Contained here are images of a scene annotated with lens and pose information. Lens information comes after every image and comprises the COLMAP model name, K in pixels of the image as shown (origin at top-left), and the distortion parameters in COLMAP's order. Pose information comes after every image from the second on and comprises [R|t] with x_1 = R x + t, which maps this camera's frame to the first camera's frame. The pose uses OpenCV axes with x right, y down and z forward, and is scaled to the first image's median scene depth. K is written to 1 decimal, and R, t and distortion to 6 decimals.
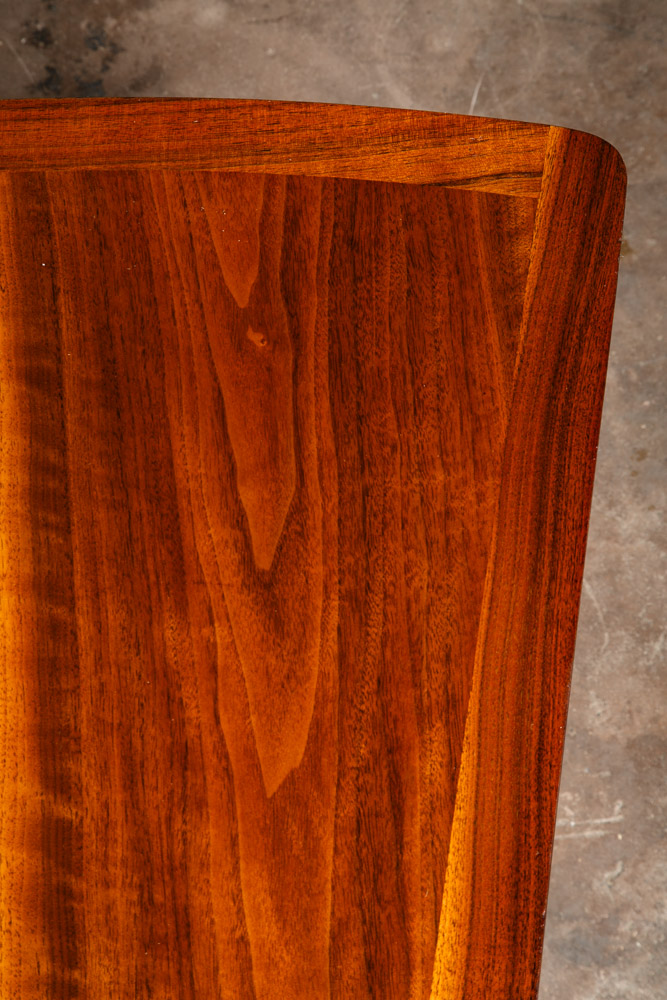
lens RADIAL K [[2158.7, 0, 333.5], [0, 2158.7, 500.0], [0, 0, 1]] dist [0.326293, -0.043915]
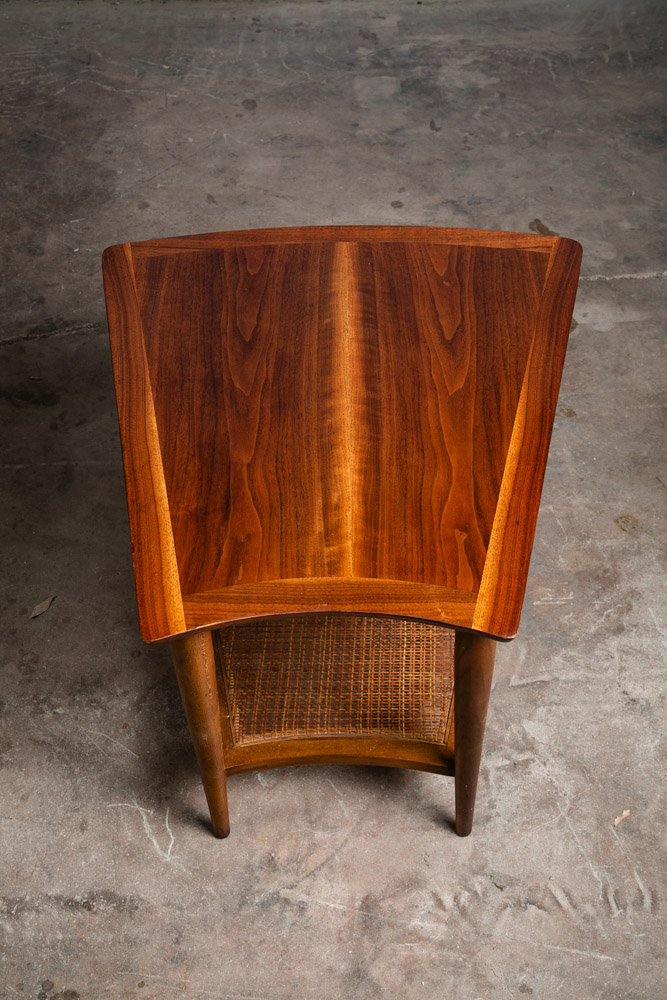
lens RADIAL K [[1350.4, 0, 333.5], [0, 1350.4, 500.0], [0, 0, 1]] dist [0.125681, 0.076004]
pose [[0.996922, 0.068059, -0.038908, -0.095555], [-0.078066, 0.907315, -0.413140, 0.918424], [0.007184, 0.414906, 0.909836, -0.458559]]
